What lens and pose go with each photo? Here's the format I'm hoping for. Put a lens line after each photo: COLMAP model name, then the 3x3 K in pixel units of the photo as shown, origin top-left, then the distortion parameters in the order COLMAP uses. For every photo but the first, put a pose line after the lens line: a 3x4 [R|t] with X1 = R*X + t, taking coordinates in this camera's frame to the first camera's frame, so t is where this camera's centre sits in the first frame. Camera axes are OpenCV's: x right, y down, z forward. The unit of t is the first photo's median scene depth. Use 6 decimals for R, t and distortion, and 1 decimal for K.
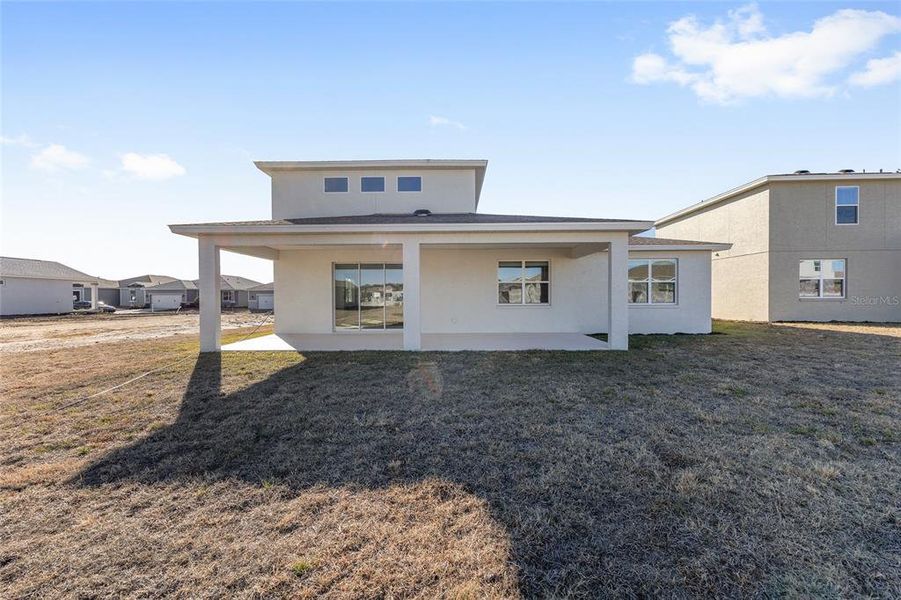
lens RADIAL K [[360.3, 0, 451.5], [0, 360.3, 298.0], [0, 0, 1]] dist [0.000375, -0.000042]
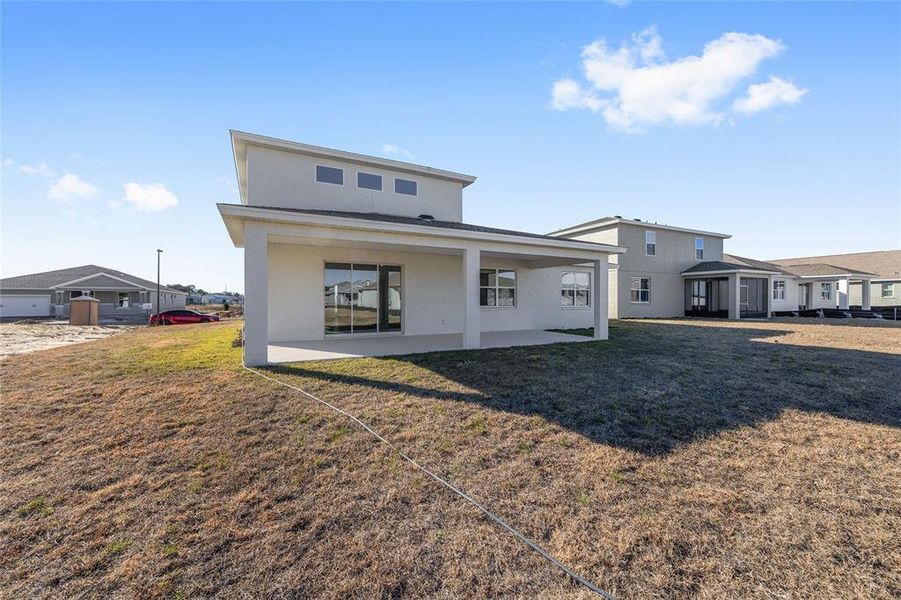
lens RADIAL K [[360.3, 0, 451.5], [0, 360.3, 298.0], [0, 0, 1]] dist [0.000375, -0.000042]
pose [[0.875384, 0.009879, 0.483327, -0.487974], [-0.005912, 0.999935, -0.009729, 0.001856], [-0.483392, 0.005659, 0.875386, 0.060165]]
